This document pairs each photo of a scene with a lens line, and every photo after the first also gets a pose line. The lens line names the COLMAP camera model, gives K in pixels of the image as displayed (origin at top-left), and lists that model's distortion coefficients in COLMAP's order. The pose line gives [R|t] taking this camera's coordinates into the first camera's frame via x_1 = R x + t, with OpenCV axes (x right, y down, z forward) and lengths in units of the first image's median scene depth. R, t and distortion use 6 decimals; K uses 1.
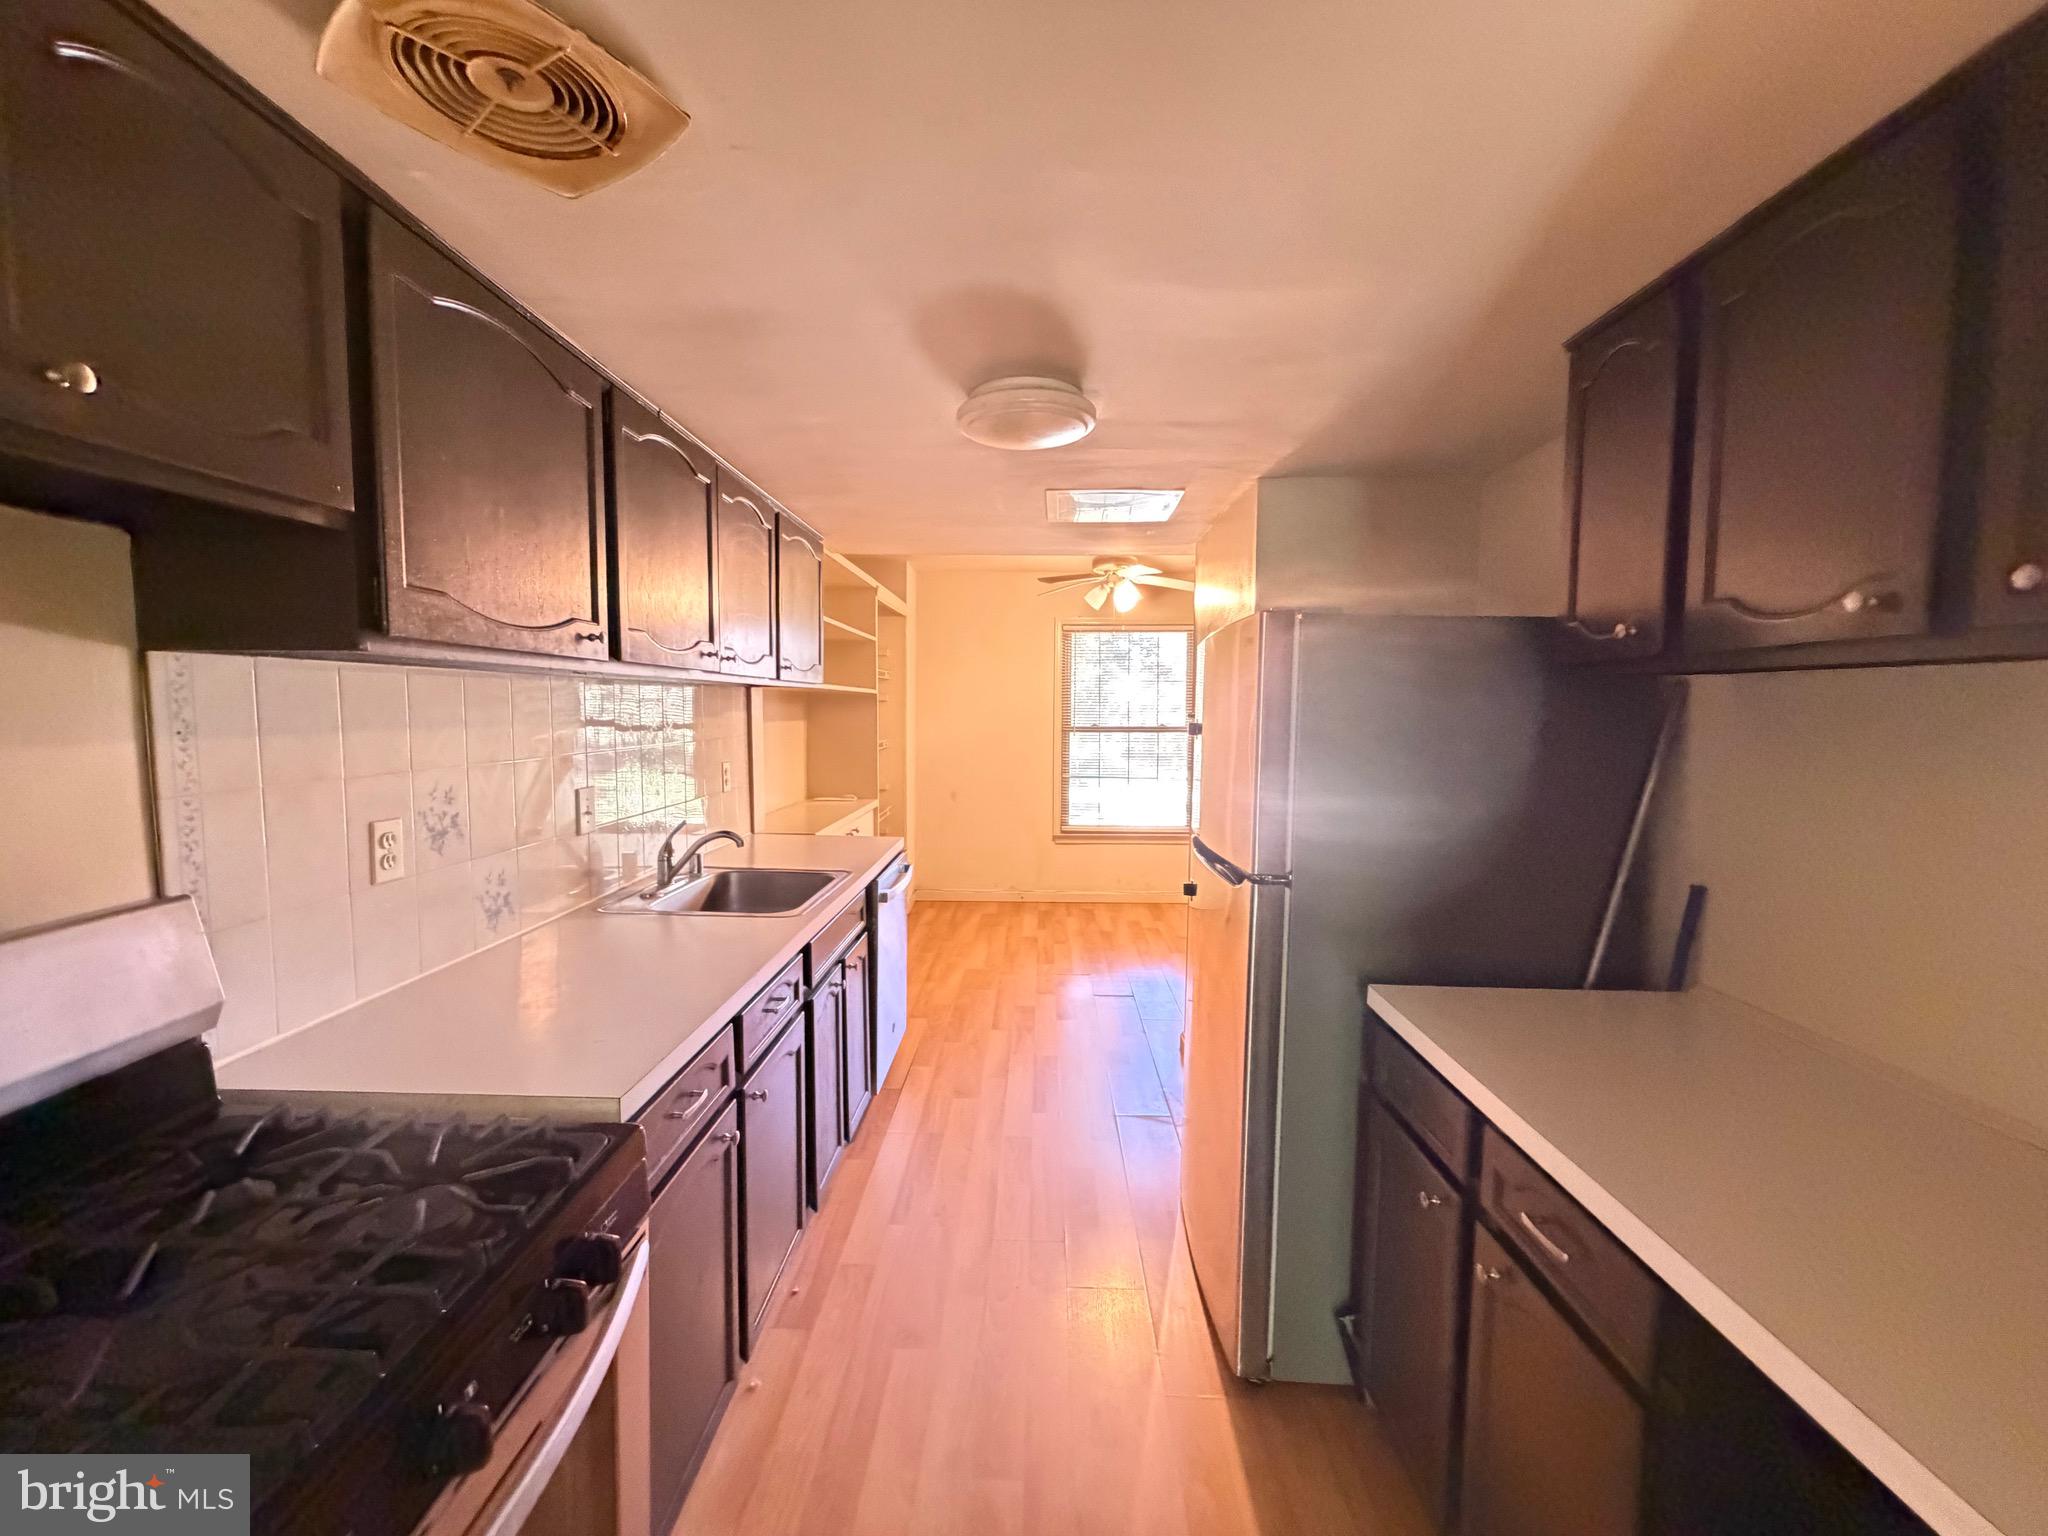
lens RADIAL K [[816.8, 0, 1015.6], [0, 816.8, 770.0], [0, 0, 1]] dist [-0.002148, 0.001172]
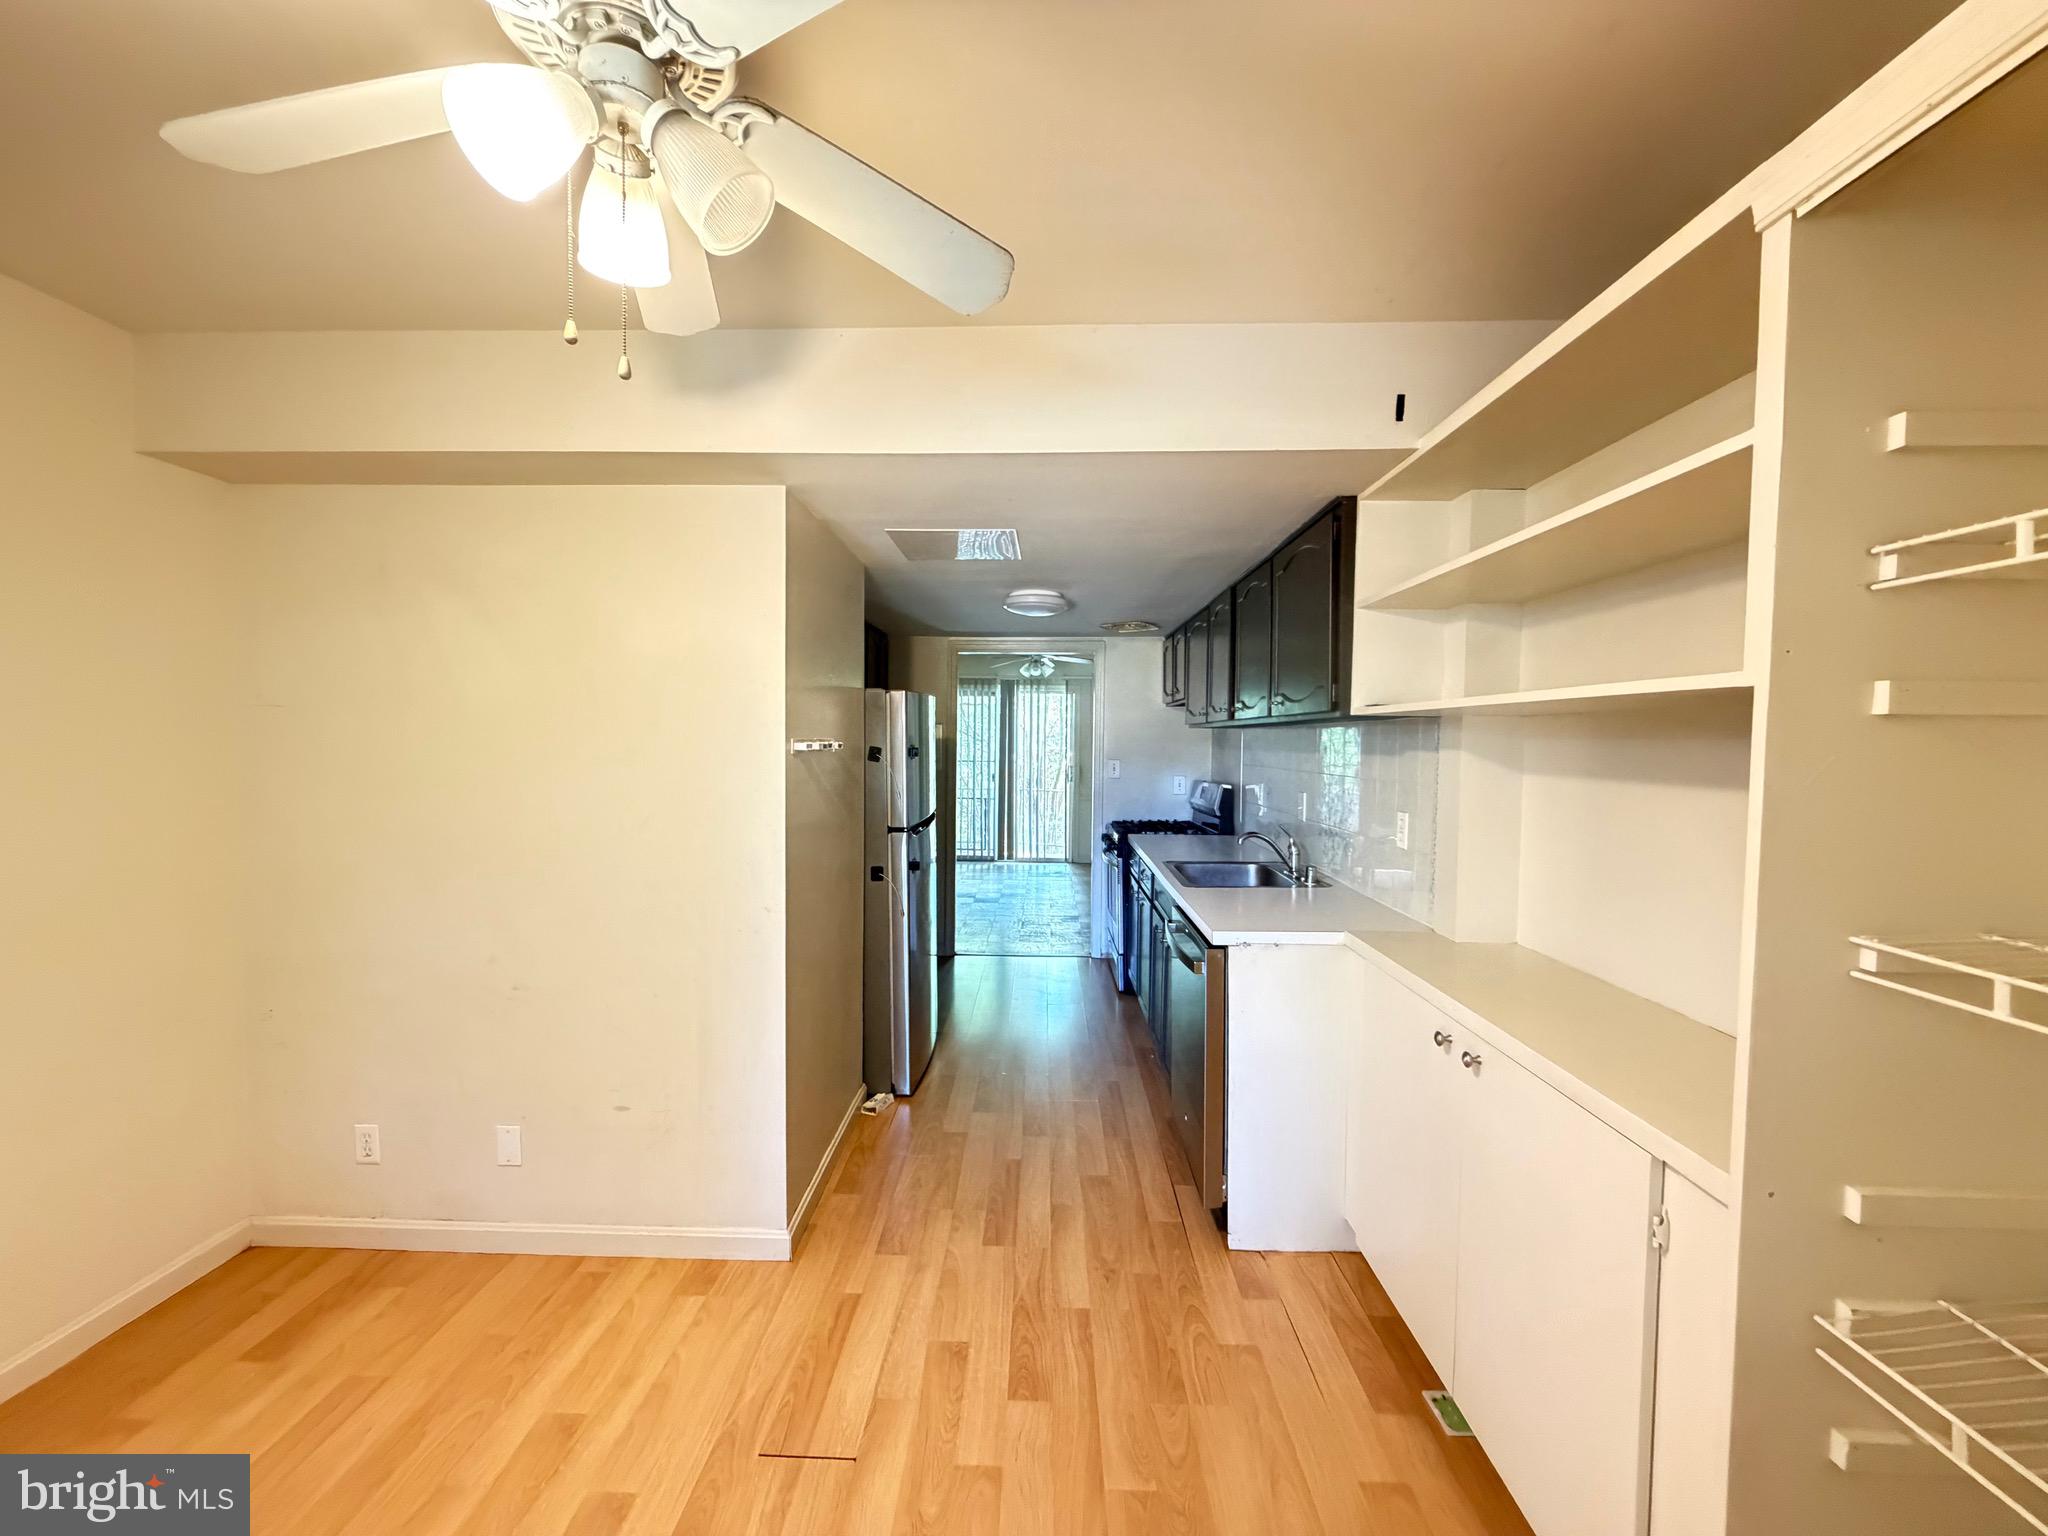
lens RADIAL K [[816.8, 0, 1014.1], [0, 816.8, 764.2], [0, 0, 1]] dist [-0.002148, 0.001172]
pose [[-0.999863, -0.016261, 0.003226, 0.023678], [-0.015814, 0.993964, 0.108562, -0.104944], [-0.004972, 0.108496, -0.994084, 1.360641]]
